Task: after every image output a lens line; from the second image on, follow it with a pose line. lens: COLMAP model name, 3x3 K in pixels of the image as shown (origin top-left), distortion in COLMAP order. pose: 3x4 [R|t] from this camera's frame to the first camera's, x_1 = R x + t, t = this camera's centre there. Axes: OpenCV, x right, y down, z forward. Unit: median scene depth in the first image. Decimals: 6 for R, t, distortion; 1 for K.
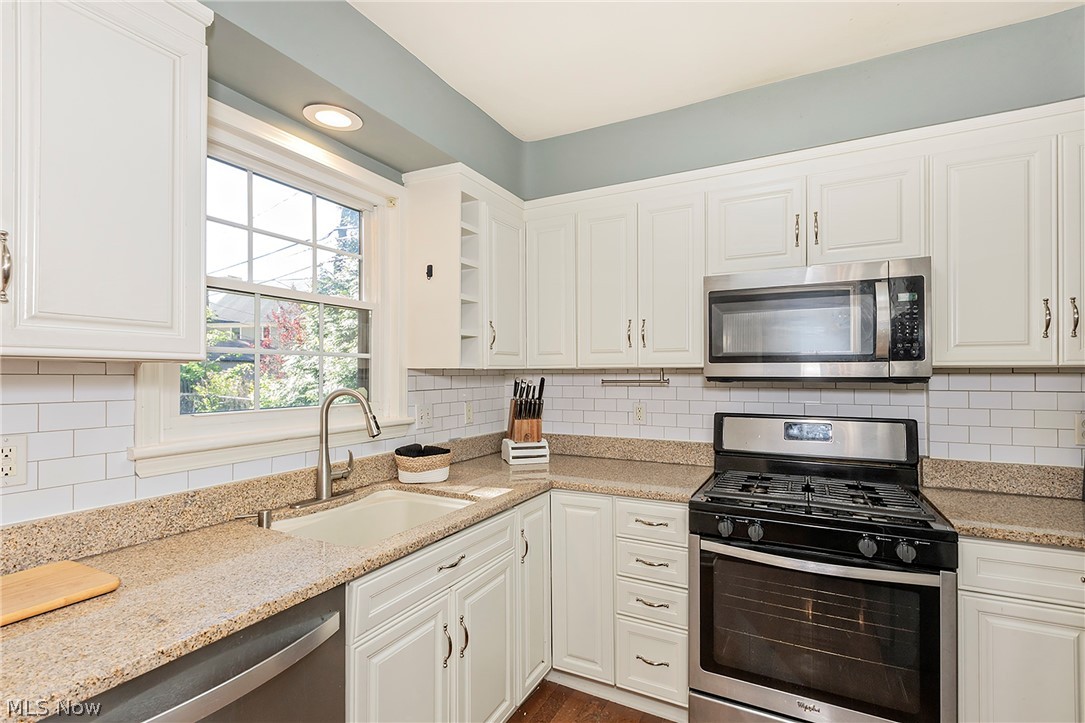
lens RADIAL K [[491.8, 0, 523.8], [0, 491.8, 364.7], [0, 0, 1]] dist [-0.000139, -0.000185]
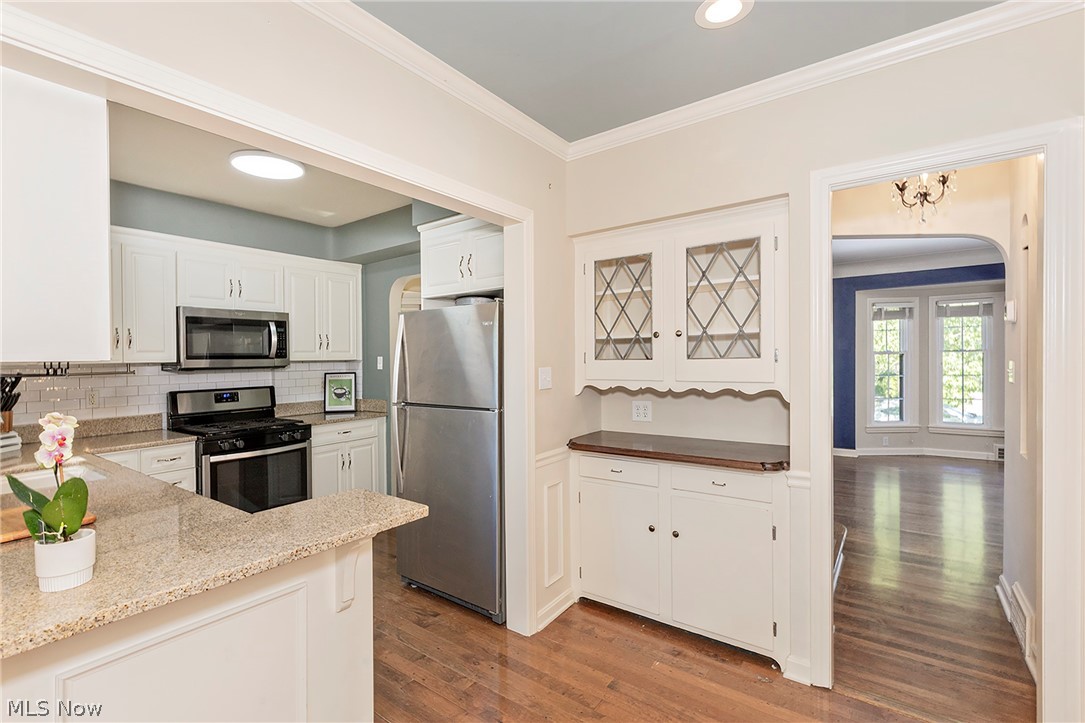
lens RADIAL K [[491.8, 0, 523.8], [0, 491.8, 364.7], [0, 0, 1]] dist [-0.000139, -0.000185]
pose [[0.146233, -0.014726, 0.989141, -1.133965], [-0.001747, 0.999884, 0.015145, -0.013916], [-0.989249, -0.003943, 0.146190, -0.369249]]
